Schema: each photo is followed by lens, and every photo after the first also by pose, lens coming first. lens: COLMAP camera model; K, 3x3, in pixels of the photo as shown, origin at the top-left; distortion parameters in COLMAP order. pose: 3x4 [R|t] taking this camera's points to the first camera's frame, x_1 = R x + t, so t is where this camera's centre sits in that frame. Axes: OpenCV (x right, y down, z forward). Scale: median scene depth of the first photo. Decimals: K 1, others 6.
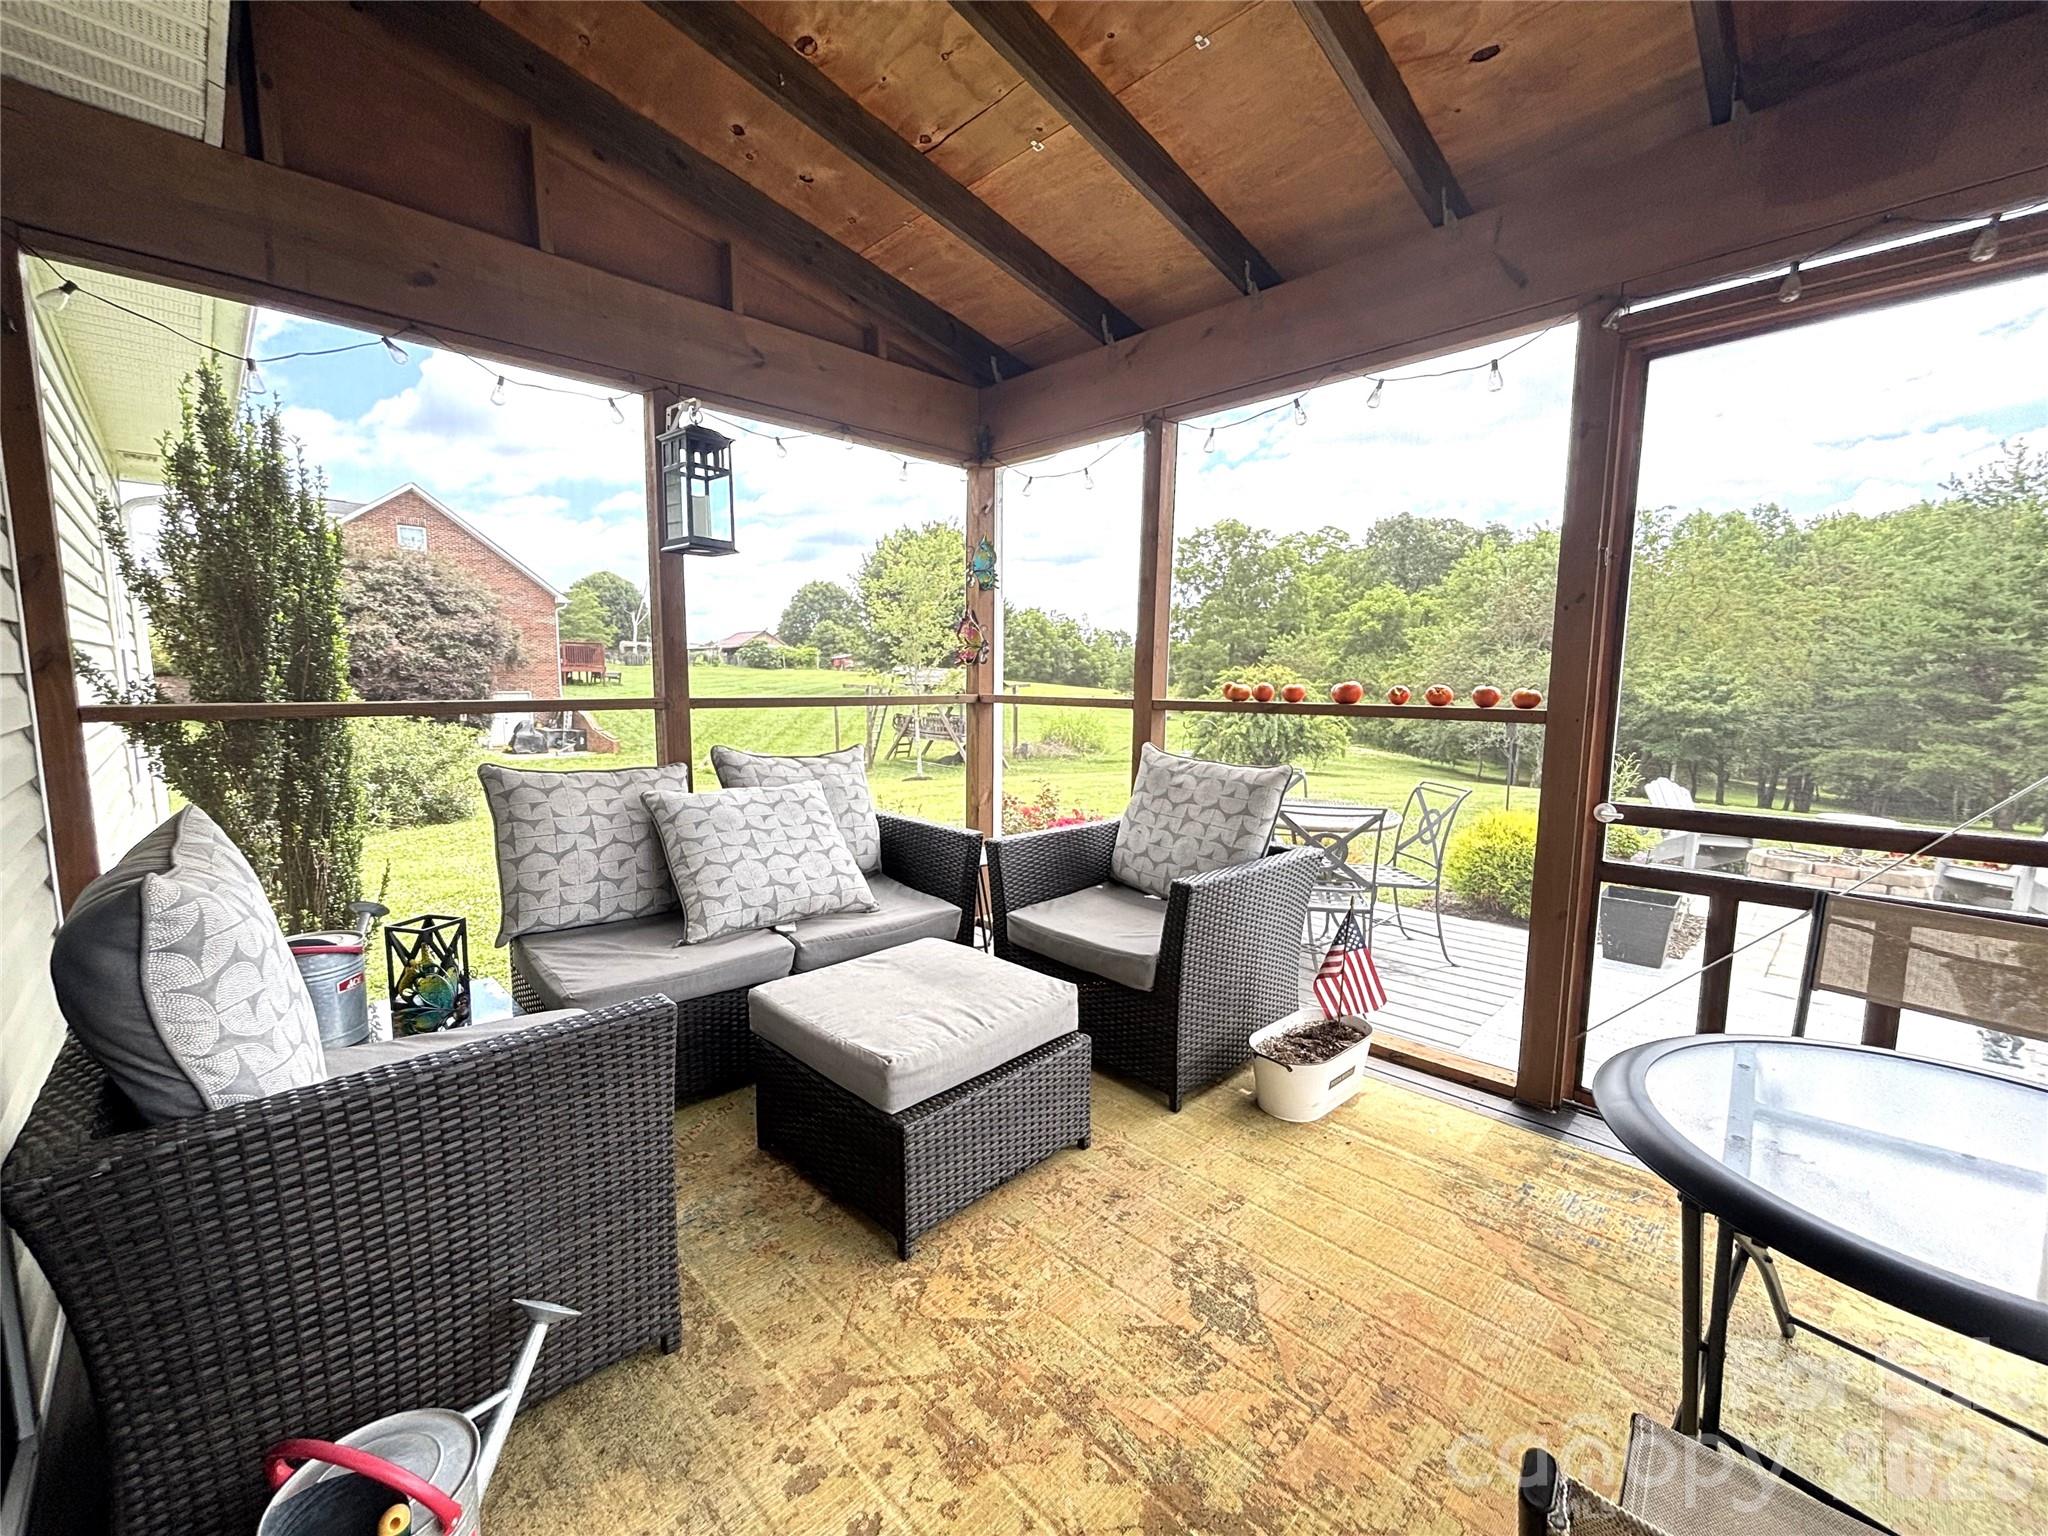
lens RADIAL K [[829.9, 0, 1016.8], [0, 829.9, 771.2], [0, 0, 1]] dist [0.004736, -0.000136]
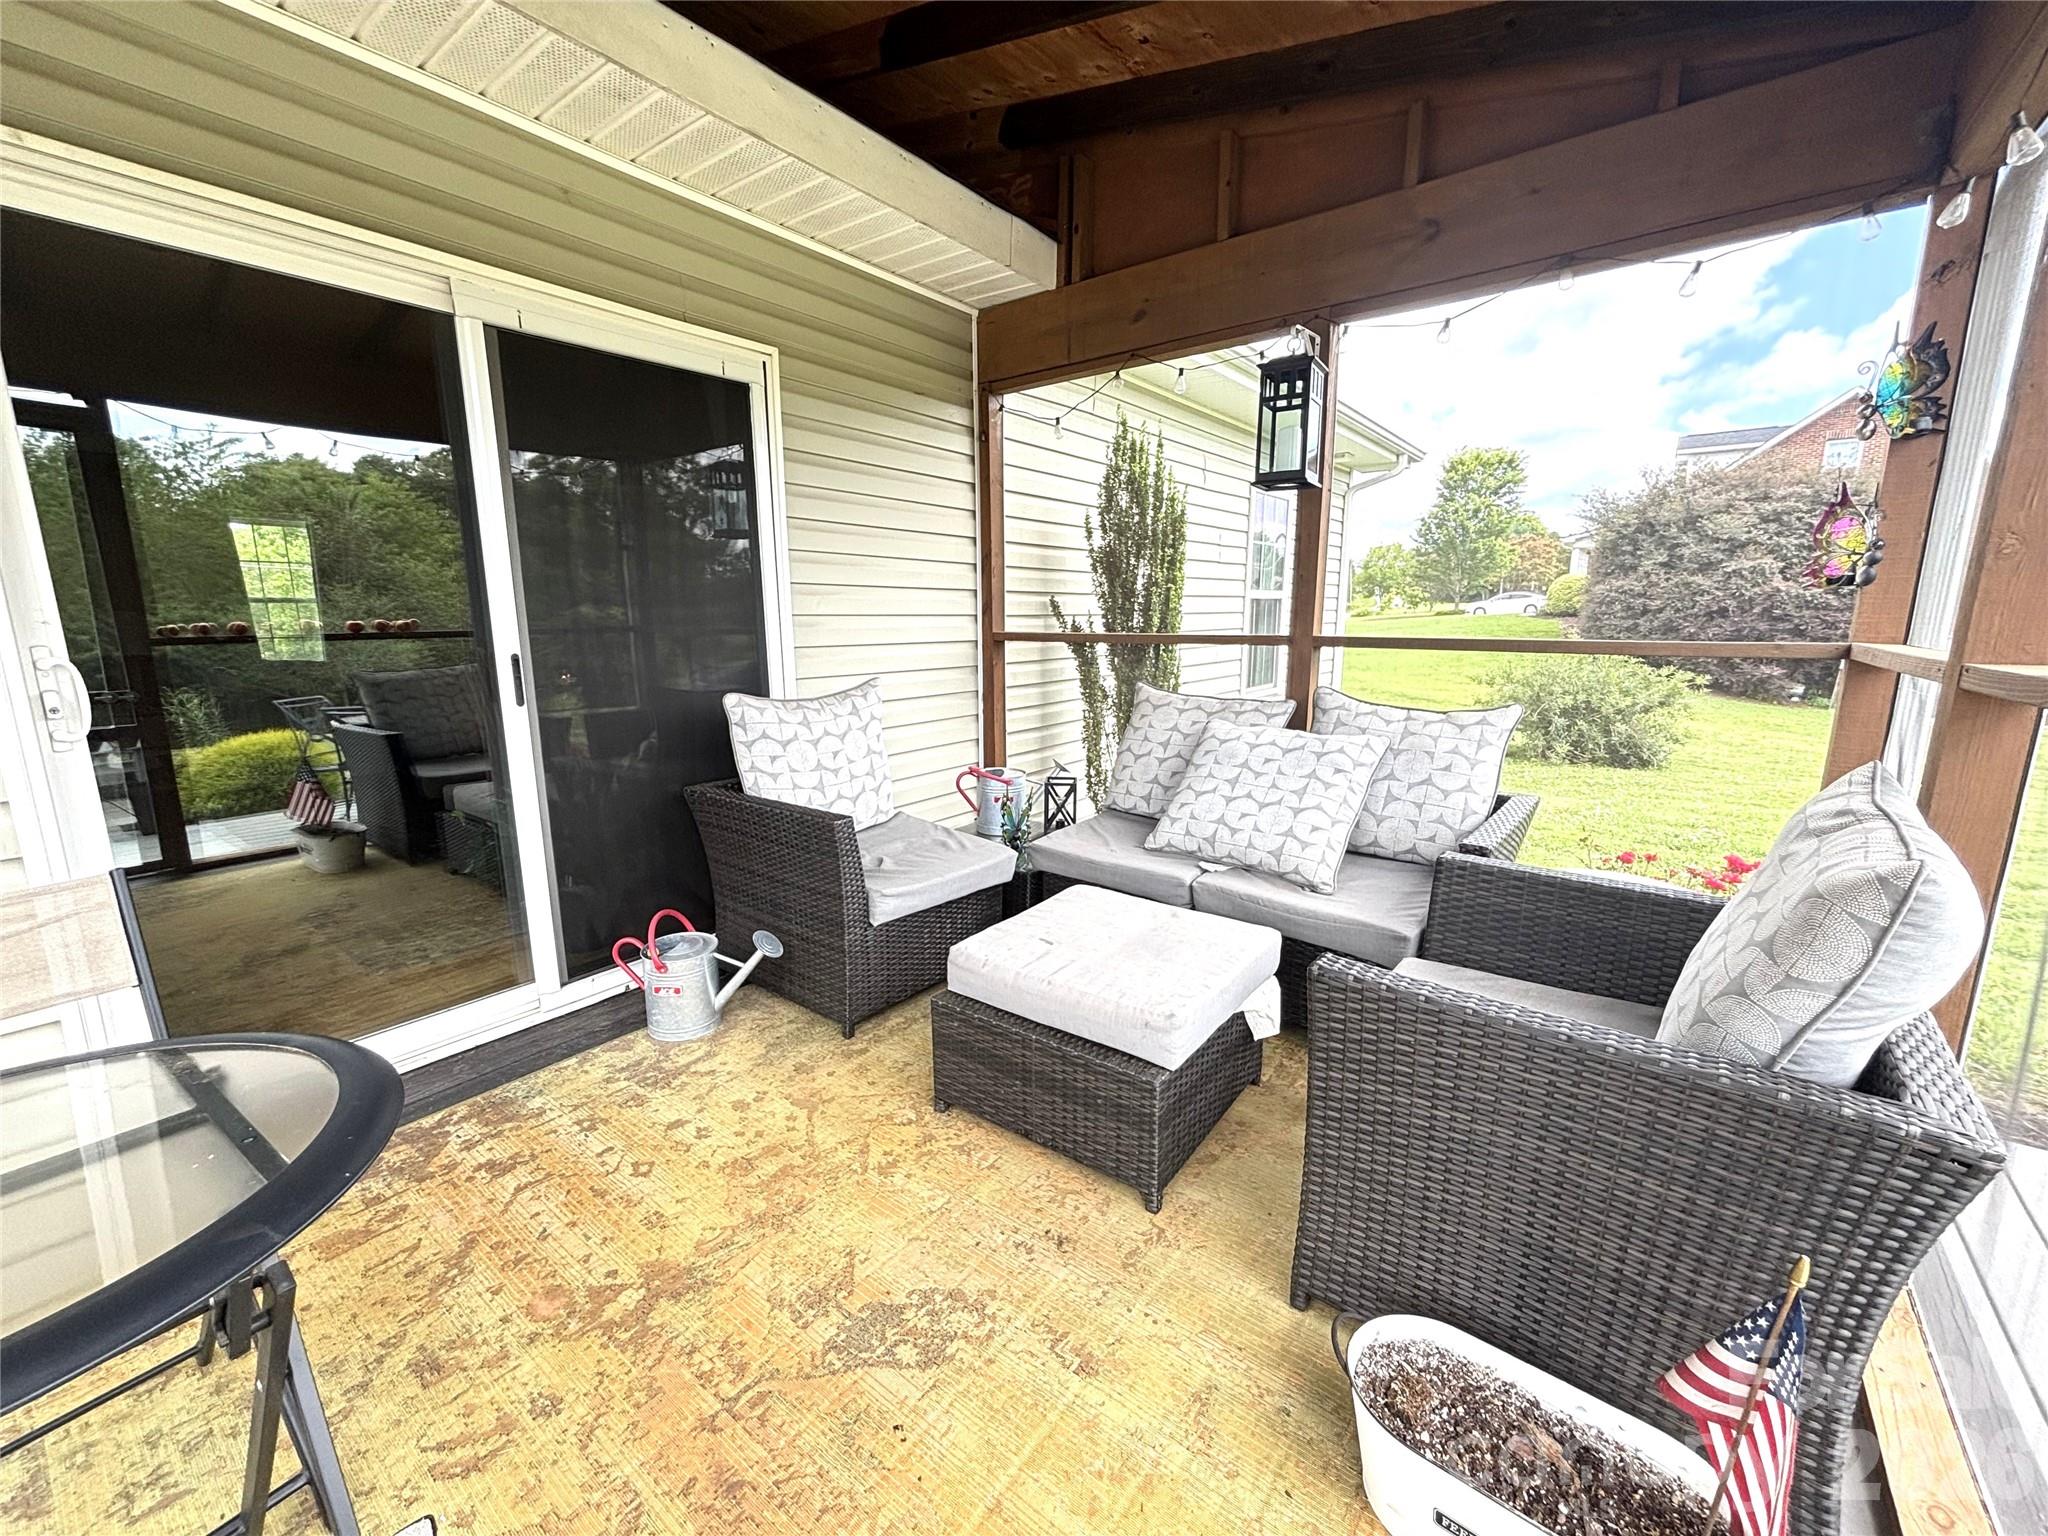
lens RADIAL K [[829.9, 0, 1018.7], [0, 829.9, 771.6], [0, 0, 1]] dist [0.004736, -0.000136]
pose [[0.139285, 0.181072, -0.973557, 0.597625], [-0.111576, 0.979749, 0.166260, -0.060857], [0.983946, 0.085468, 0.156668, 0.559491]]
